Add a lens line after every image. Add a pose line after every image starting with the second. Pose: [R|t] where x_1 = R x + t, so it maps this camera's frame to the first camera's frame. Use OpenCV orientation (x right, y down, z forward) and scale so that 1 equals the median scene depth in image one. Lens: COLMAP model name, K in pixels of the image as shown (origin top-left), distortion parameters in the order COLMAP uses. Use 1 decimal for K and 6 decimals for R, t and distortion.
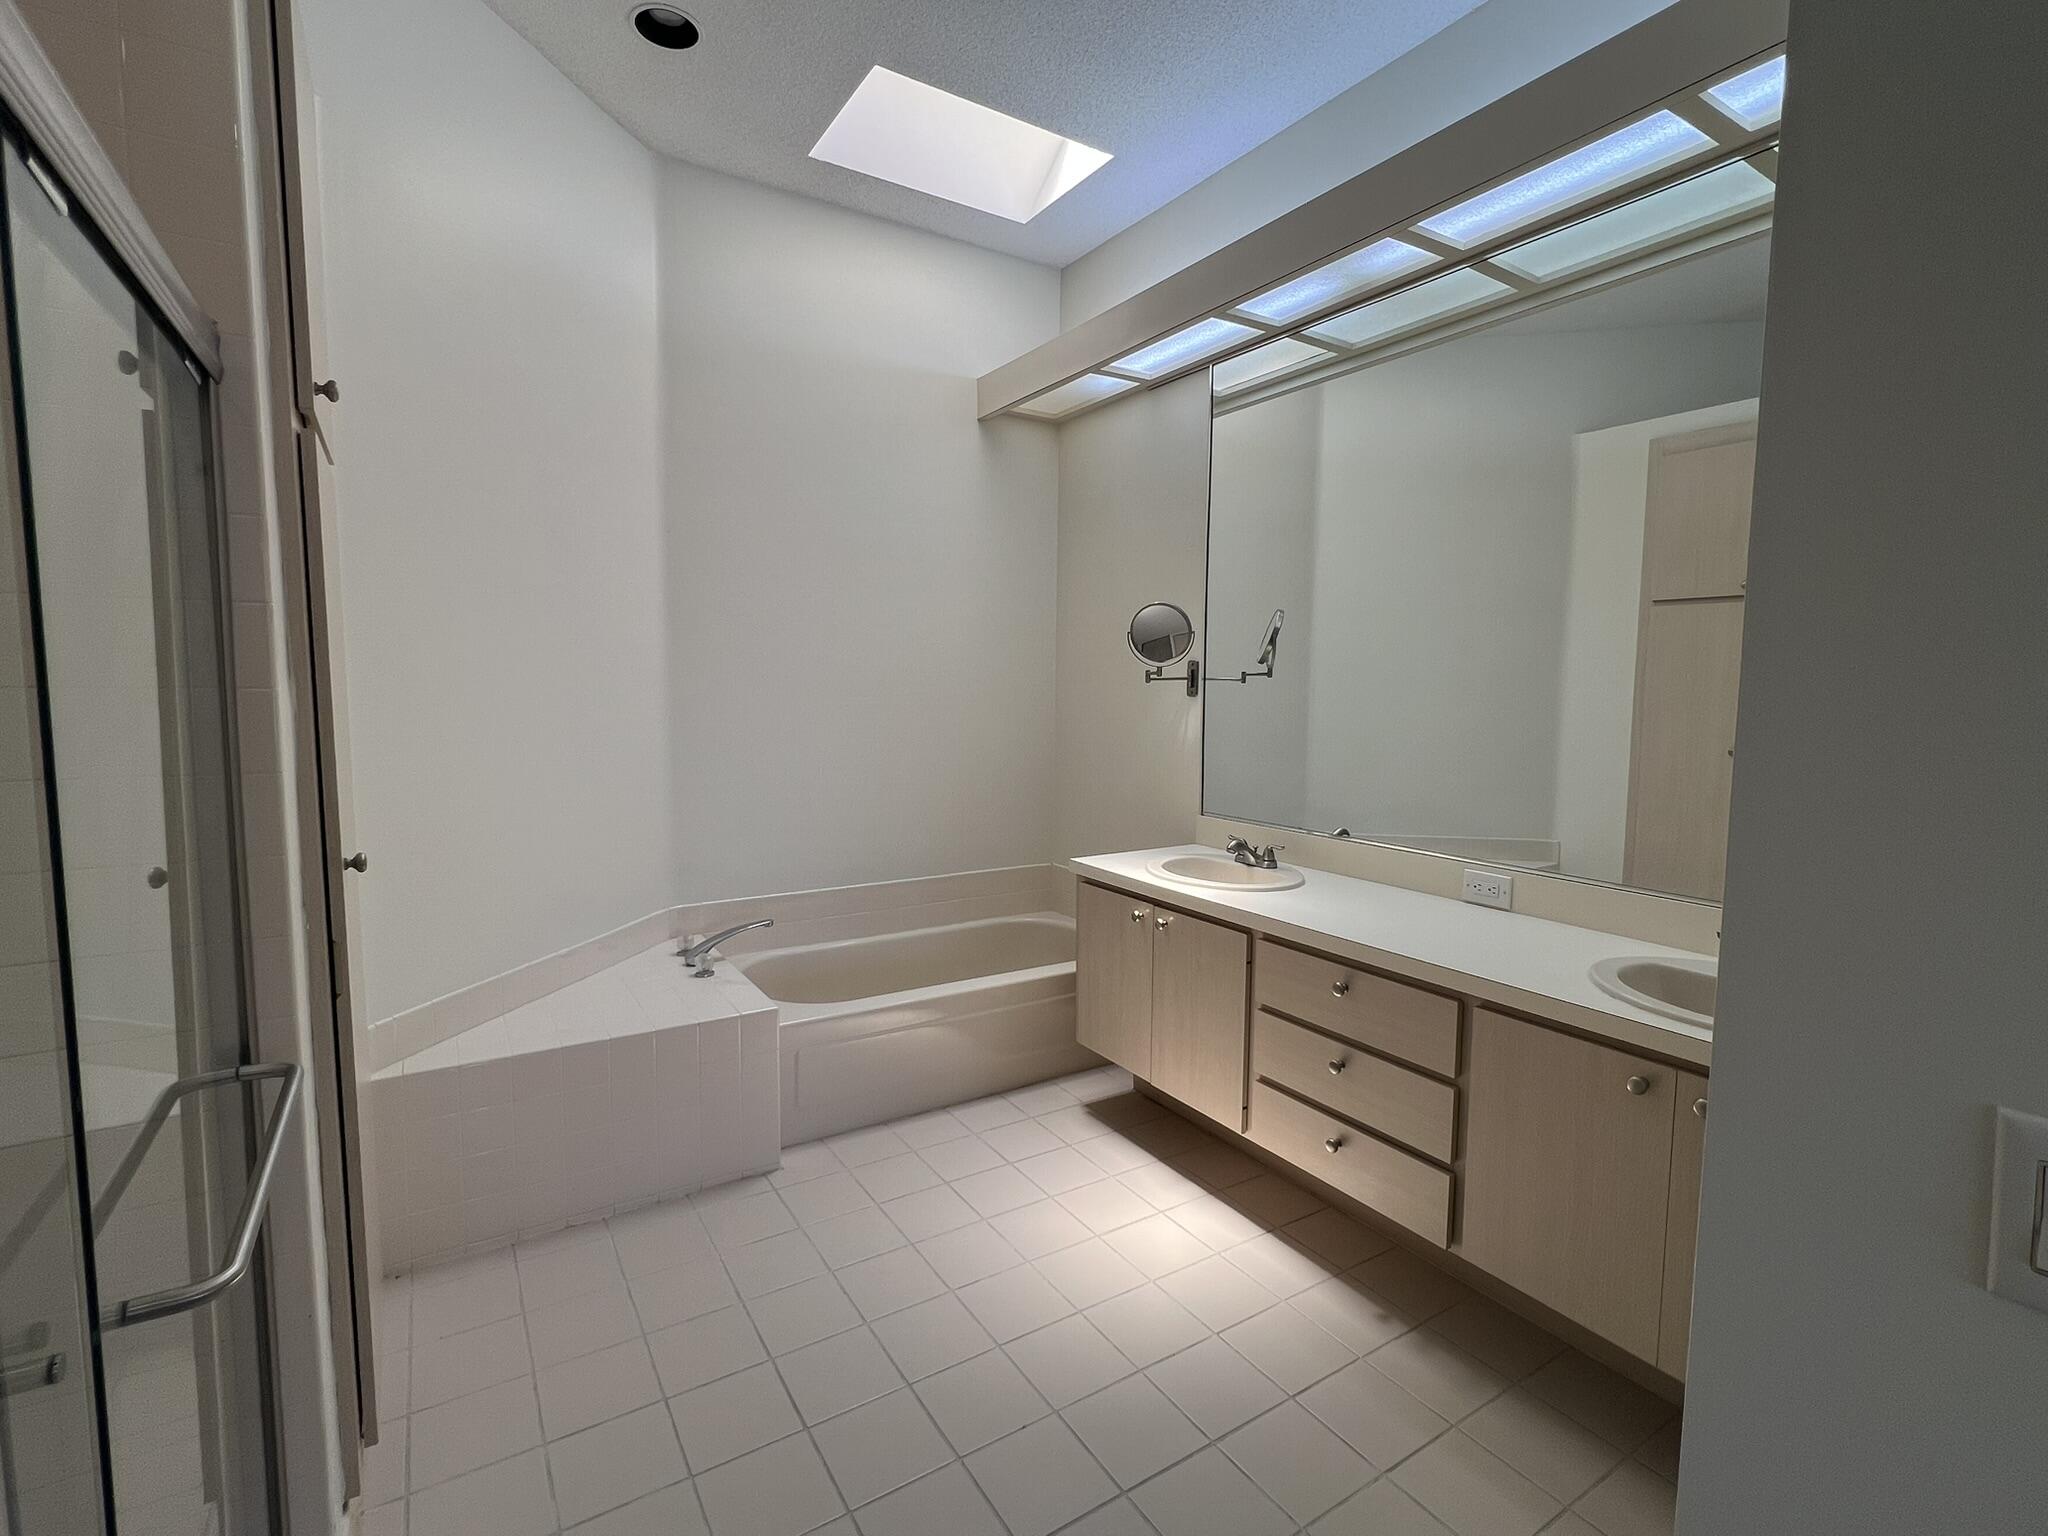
lens RADIAL K [[939.9, 0, 1010.0], [0, 939.9, 772.5], [0, 0, 1]] dist [0.003023, 0.000606]
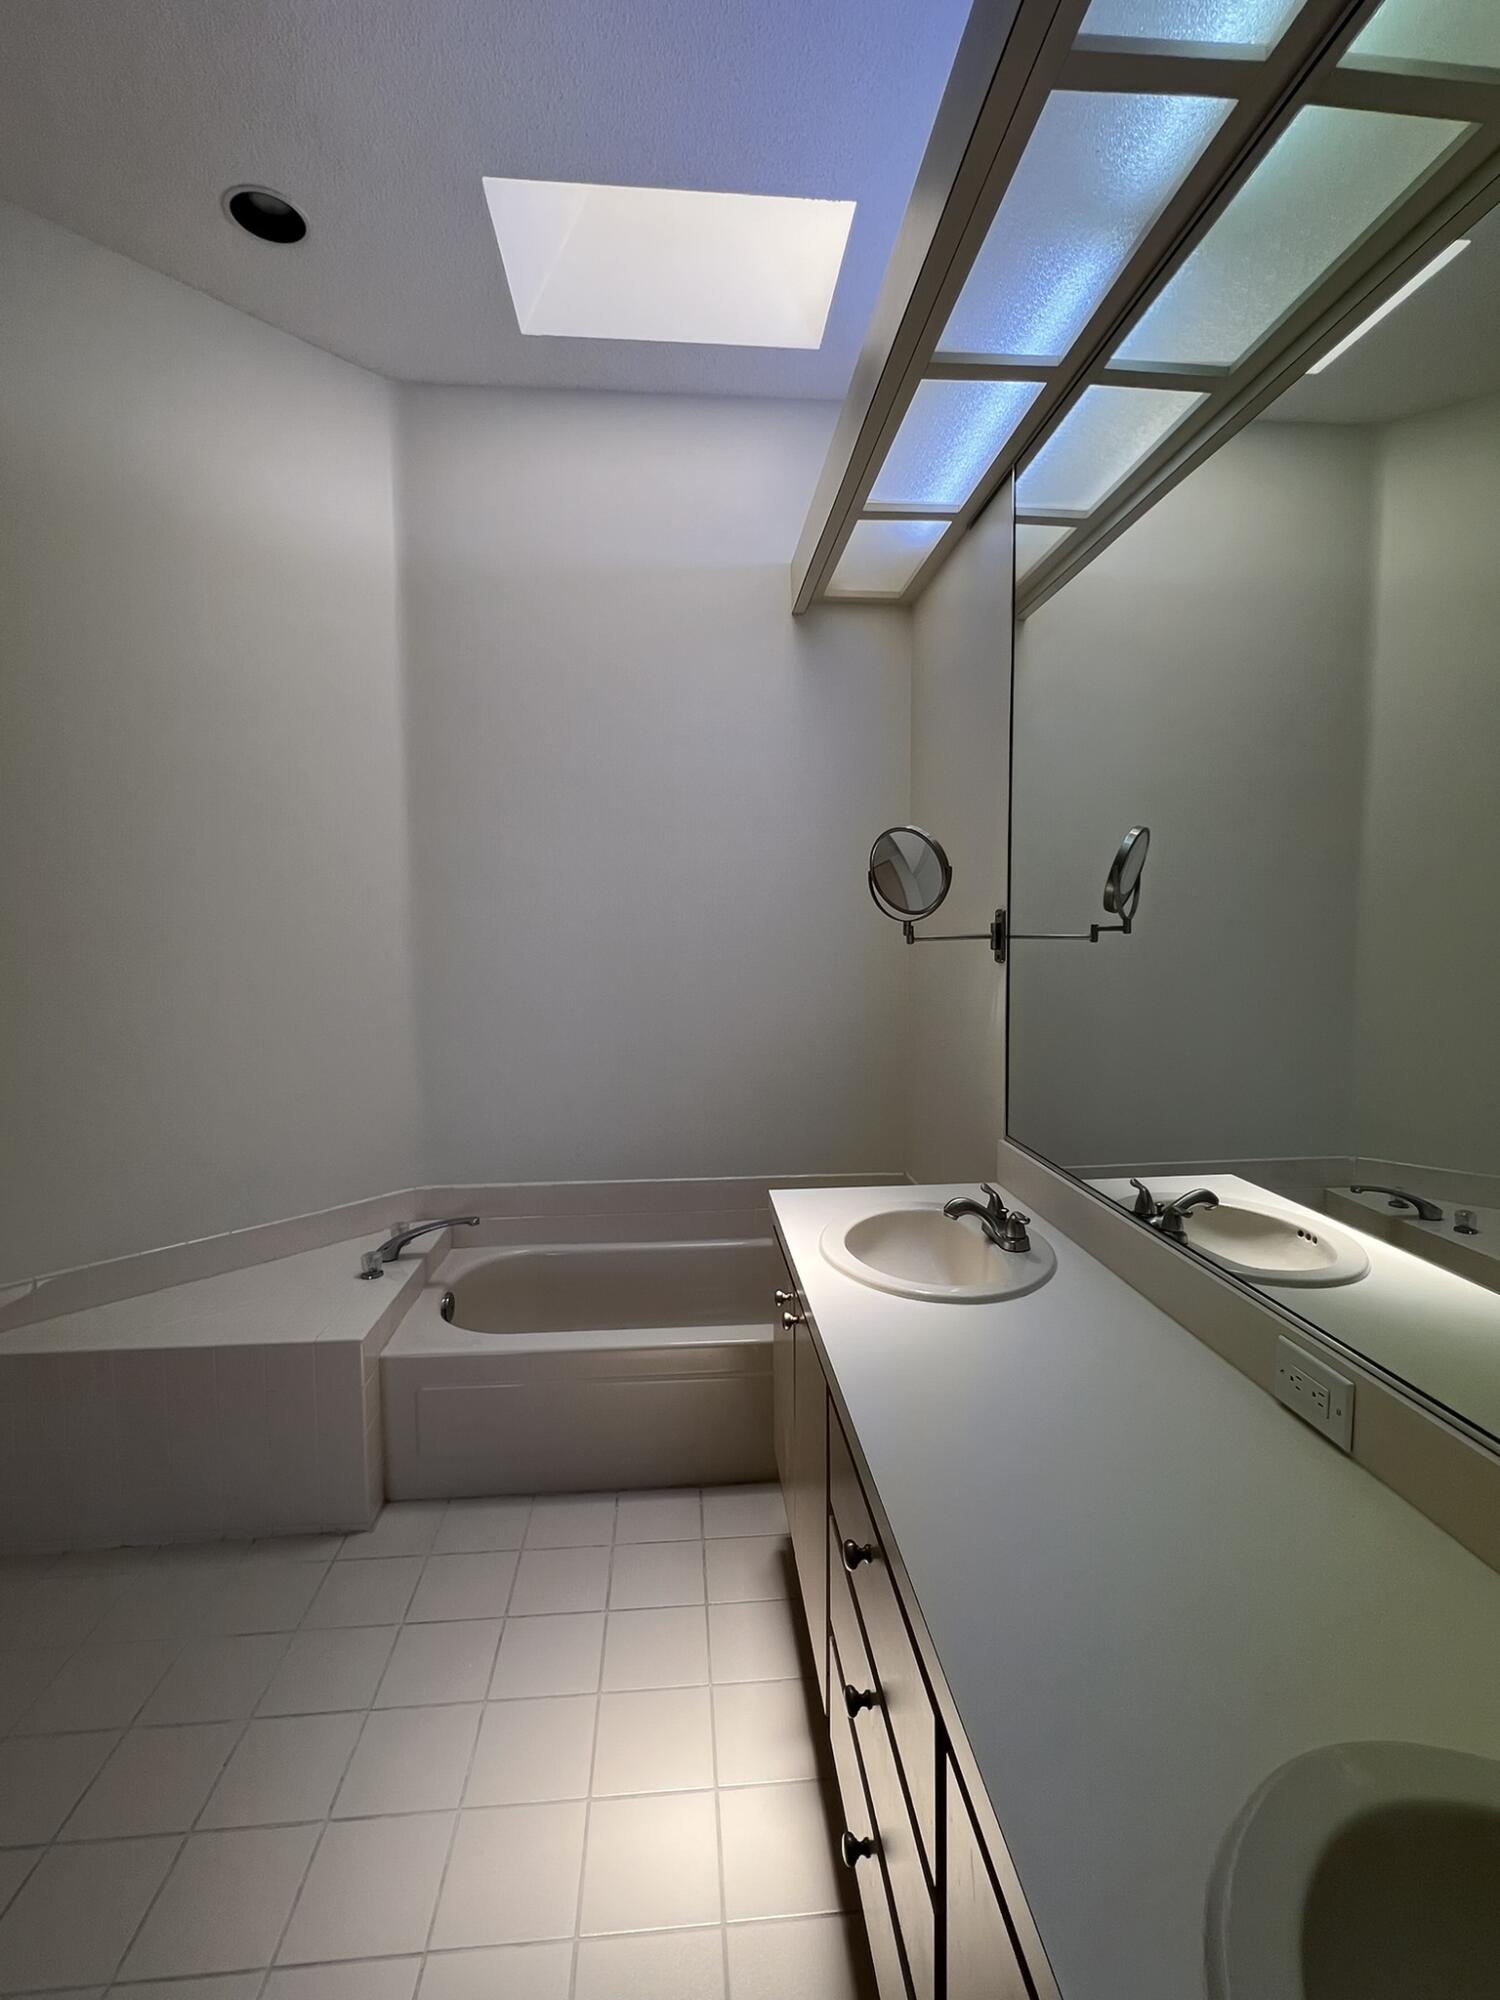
lens RADIAL K [[917.8, 0, 743.1], [0, 917.8, 999.9], [0, 0, 1]] dist [0.003023, 0.000606]
pose [[0.889014, 0.022085, -0.457347, 0.360871], [-0.029497, 0.999524, -0.009073, -0.046834], [0.456929, 0.021556, 0.889242, 0.358515]]
